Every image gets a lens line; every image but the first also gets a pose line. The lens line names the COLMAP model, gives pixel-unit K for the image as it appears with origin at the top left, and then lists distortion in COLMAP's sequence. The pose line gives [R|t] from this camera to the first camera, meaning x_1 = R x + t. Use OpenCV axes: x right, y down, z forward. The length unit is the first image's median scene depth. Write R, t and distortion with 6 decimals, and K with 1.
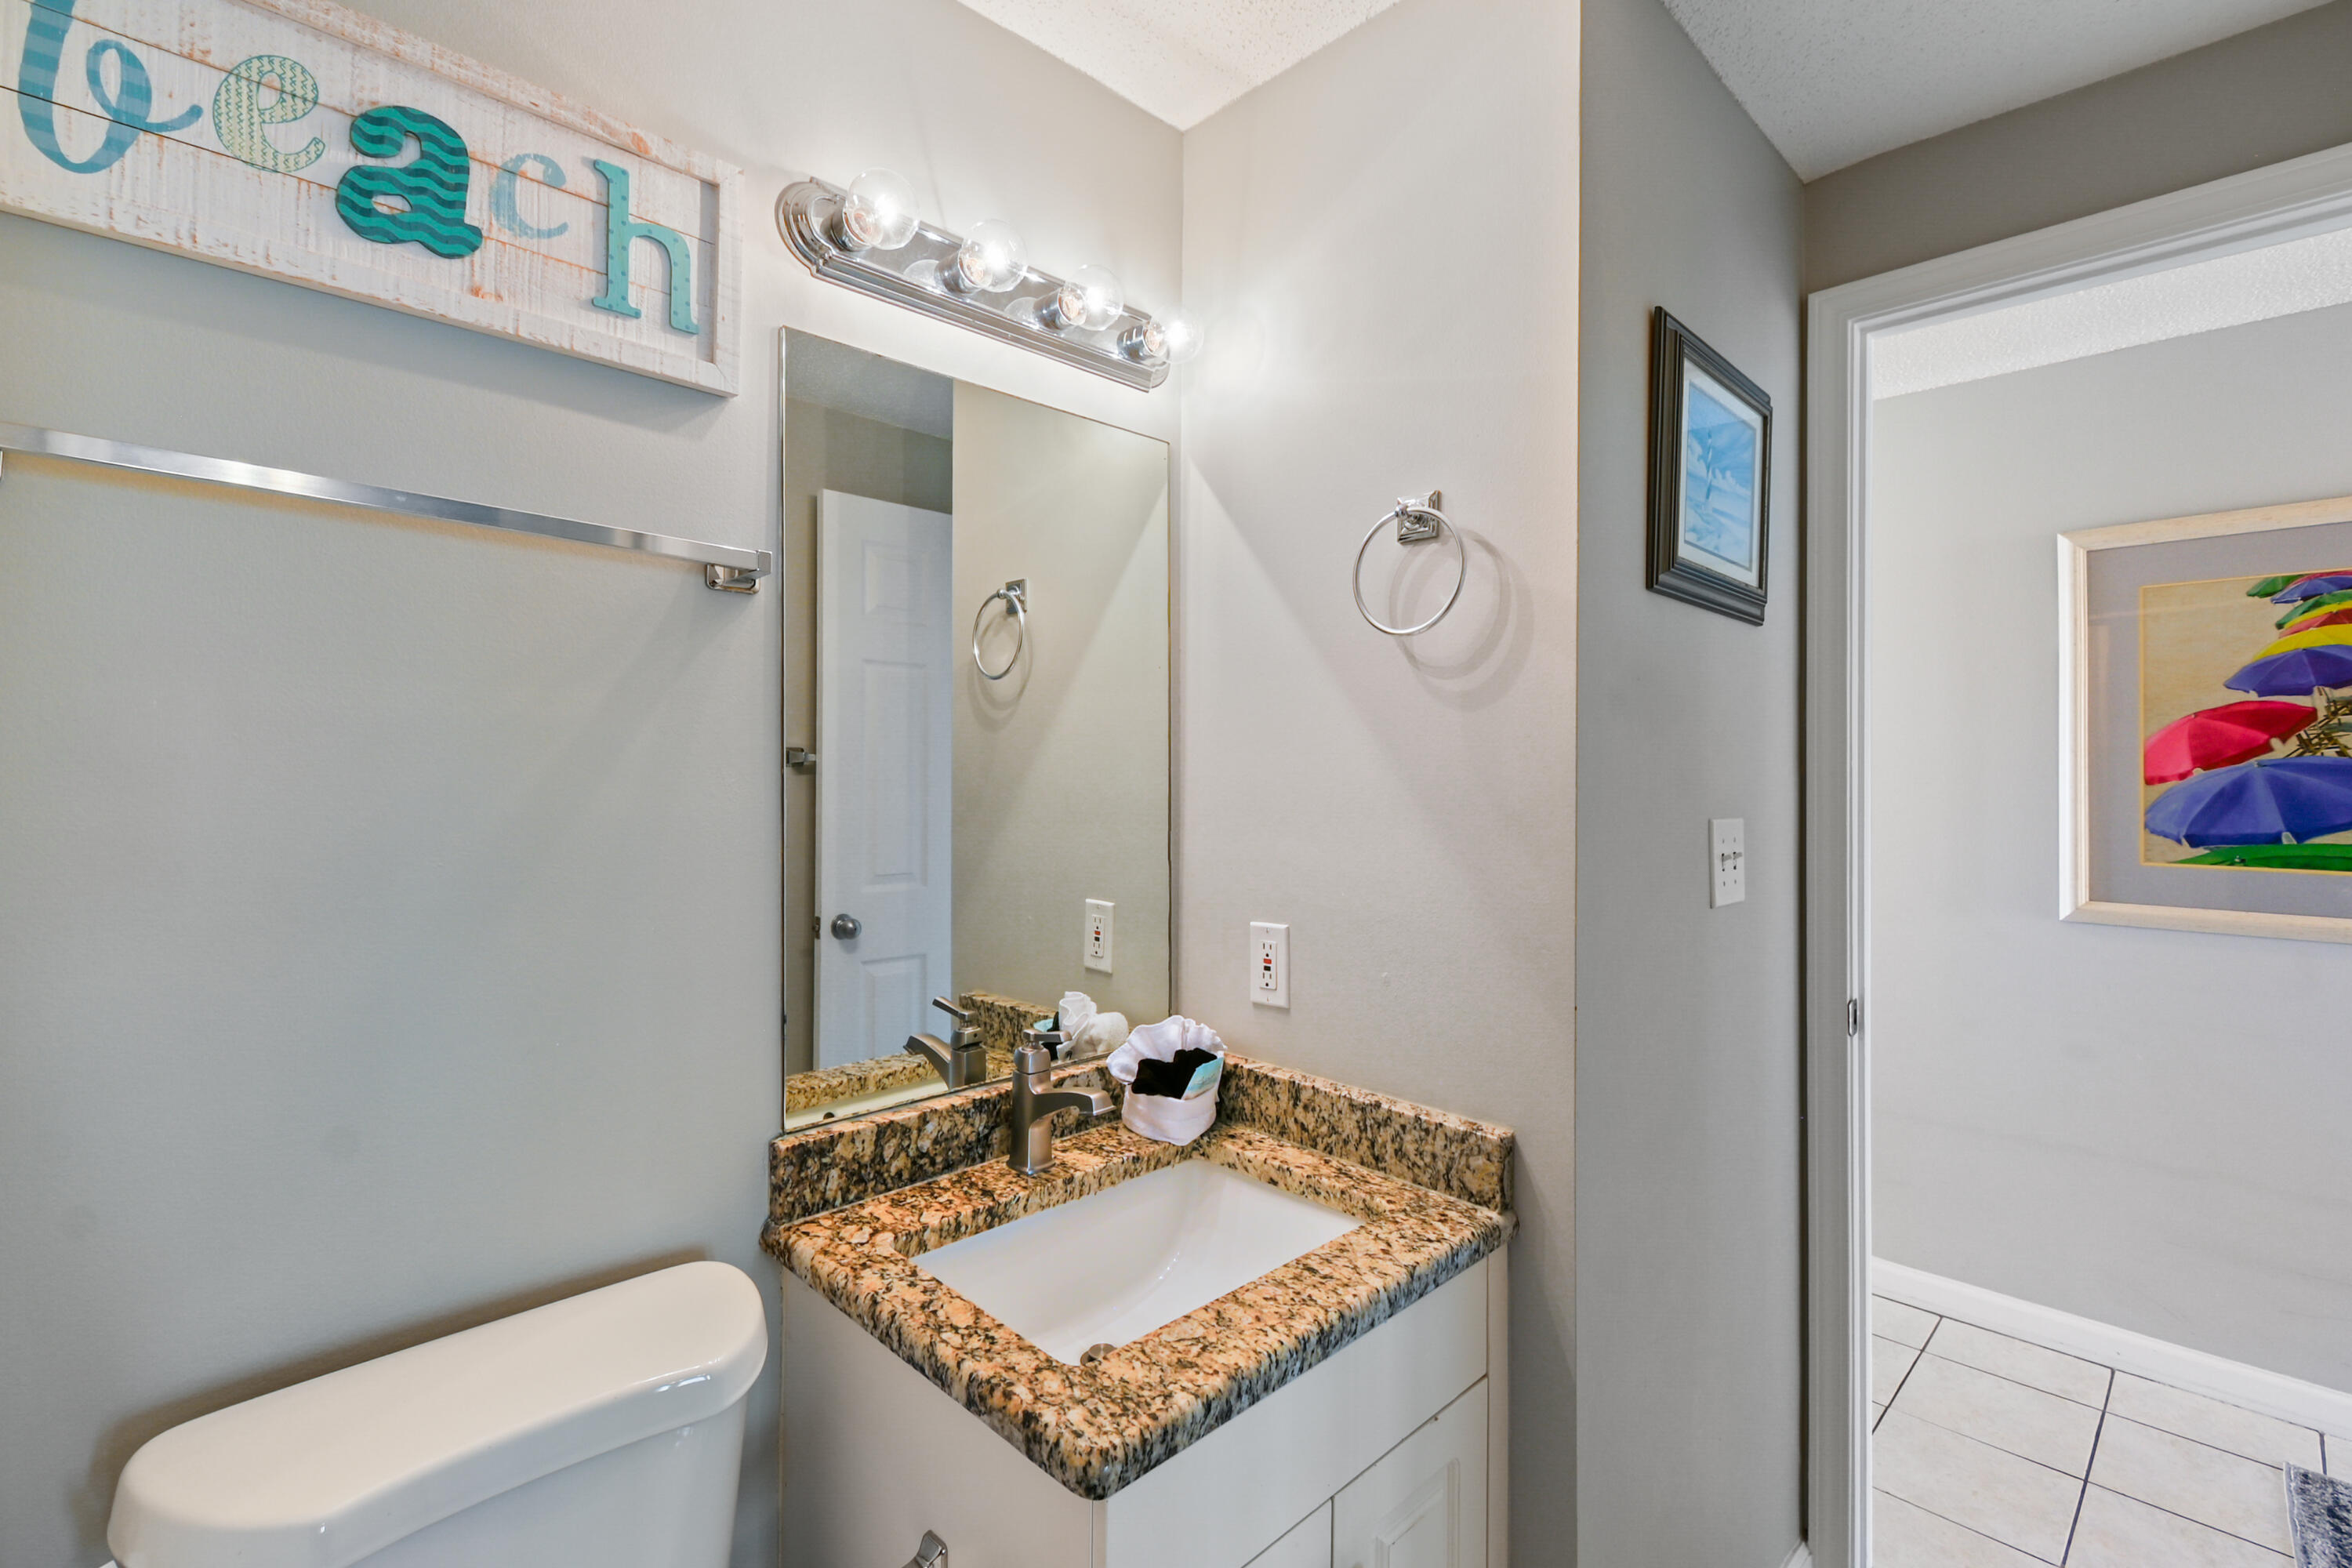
lens RADIAL K [[1047.7, 0, 1237.8], [0, 1047.7, 761.9], [0, 0, 1]] dist [0.009849, -0.005930]
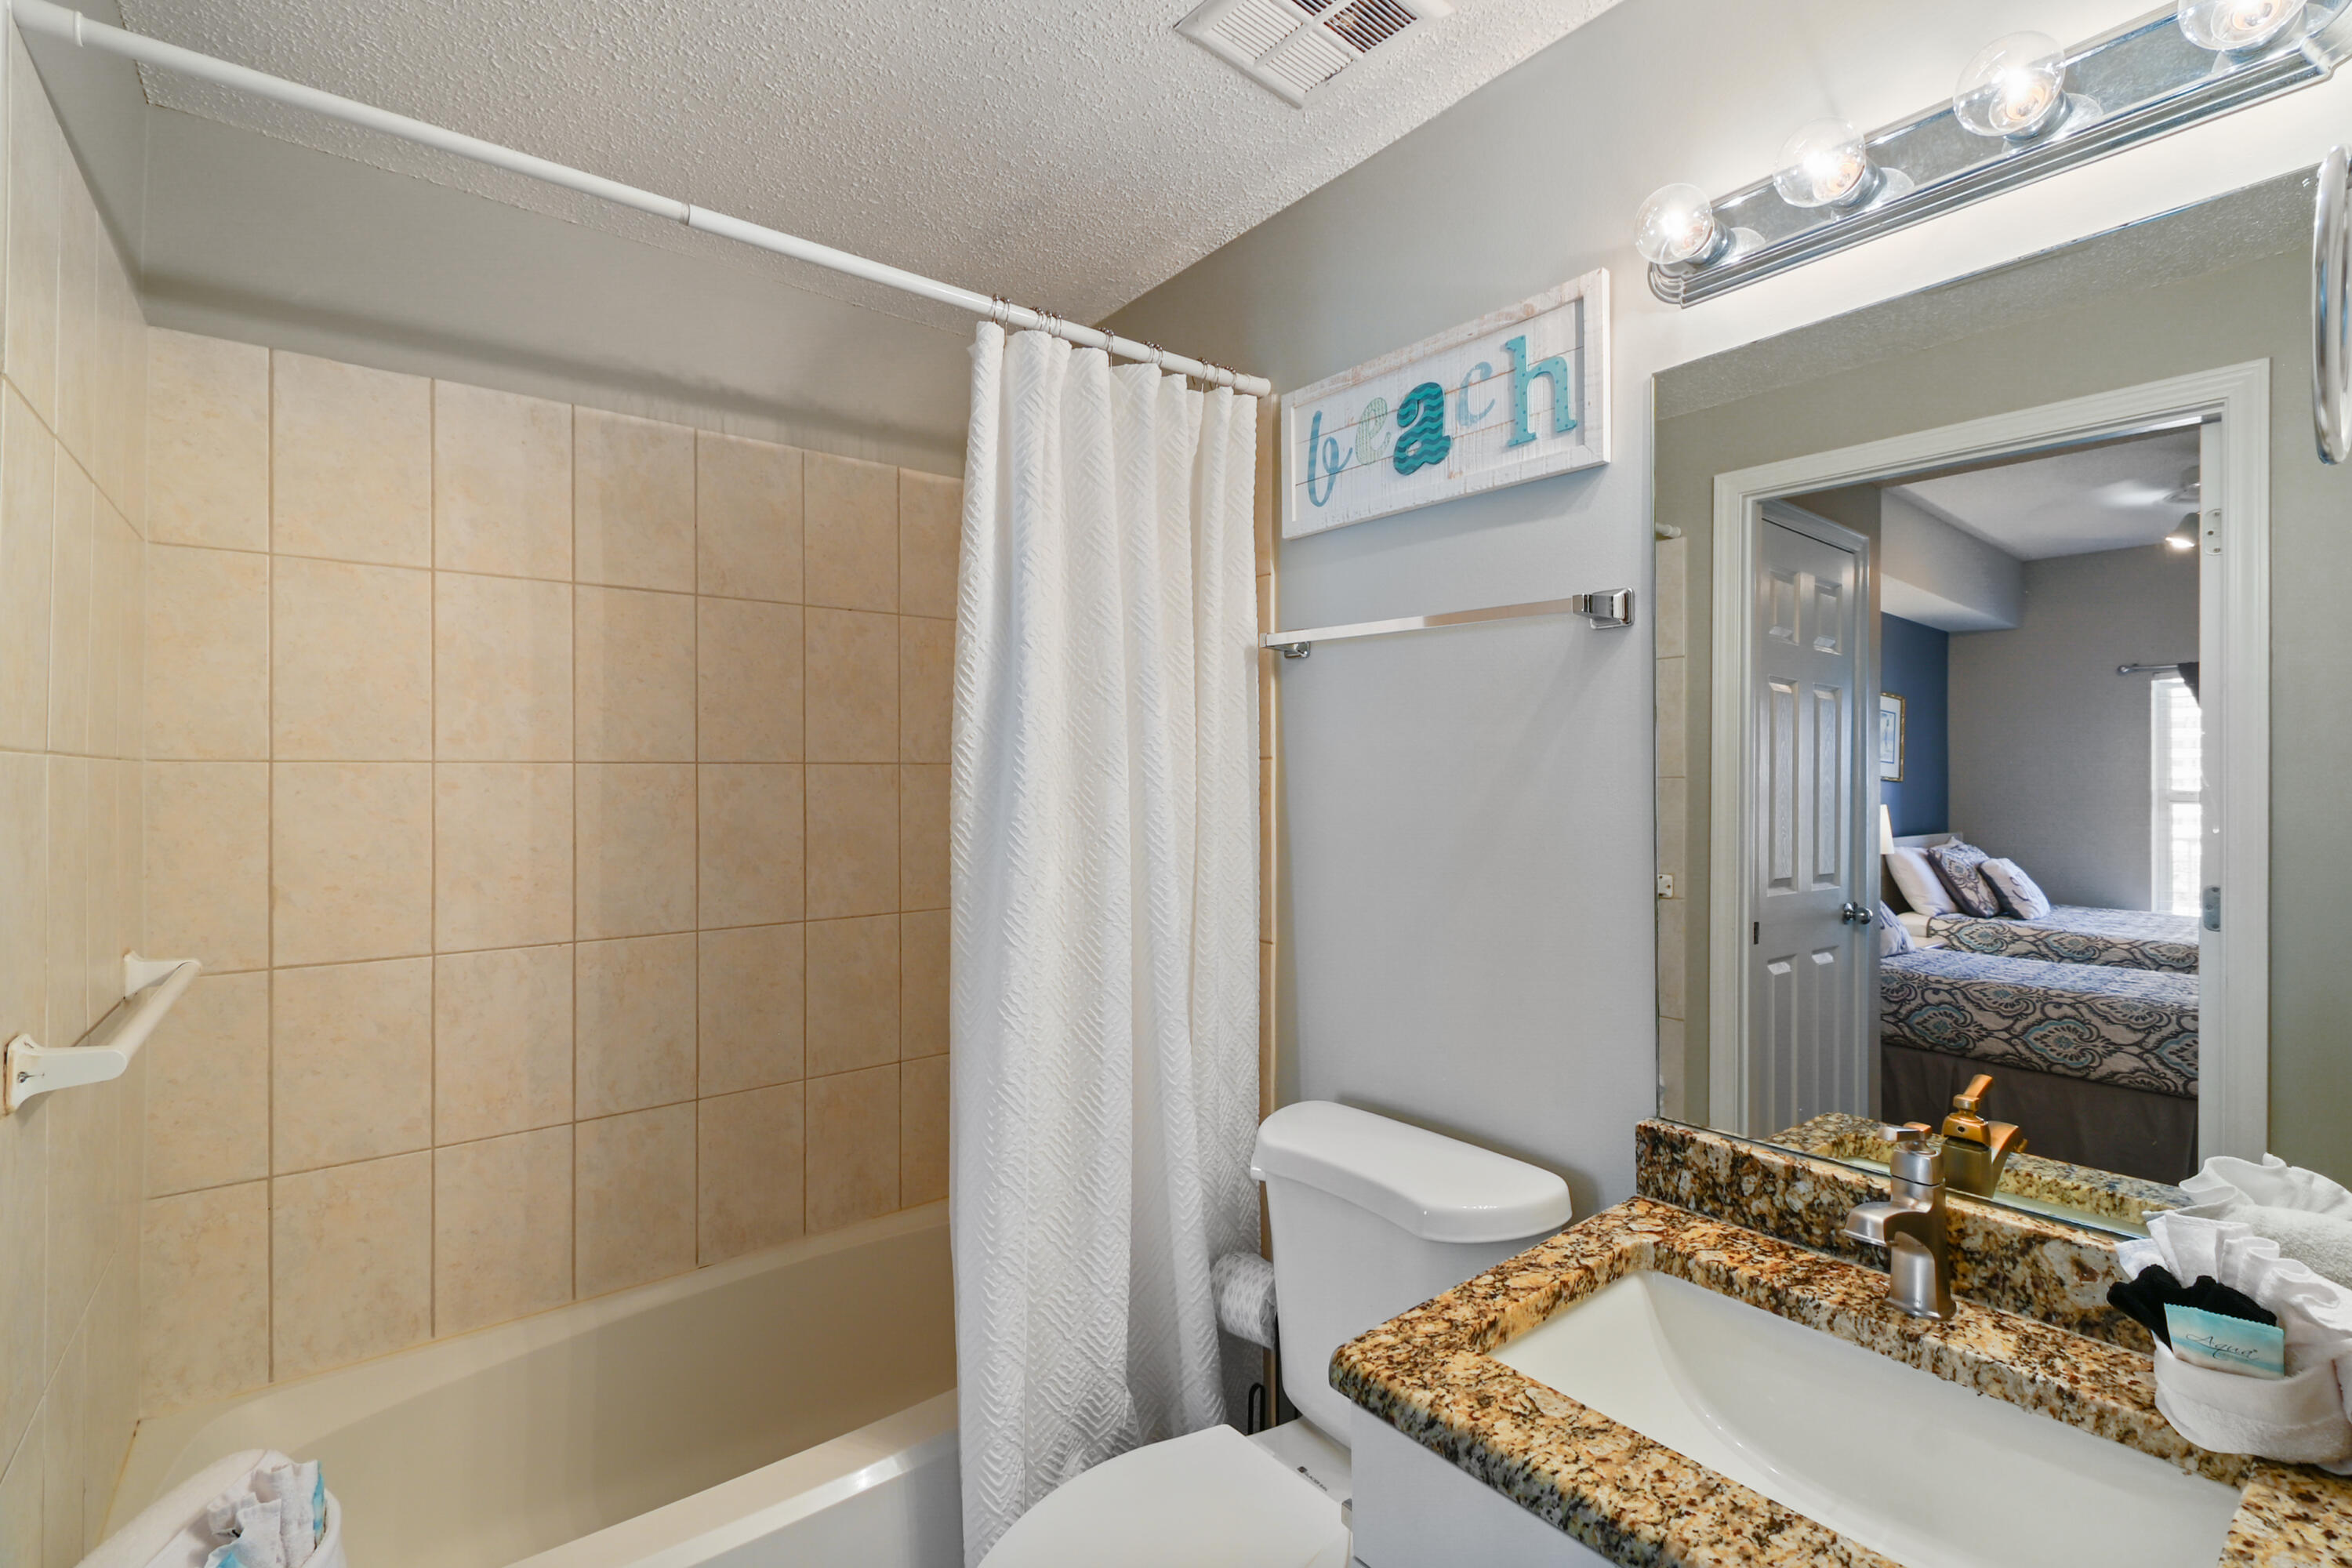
lens RADIAL K [[1047.7, 0, 1162.2], [0, 1047.7, 782.7], [0, 0, 1]] dist [0.009849, -0.005930]
pose [[-0.141810, -0.007755, -0.989864, 0.786260], [0.000850, 0.999968, -0.007956, 0.019108], [0.989894, -0.001970, -0.141799, 0.712486]]
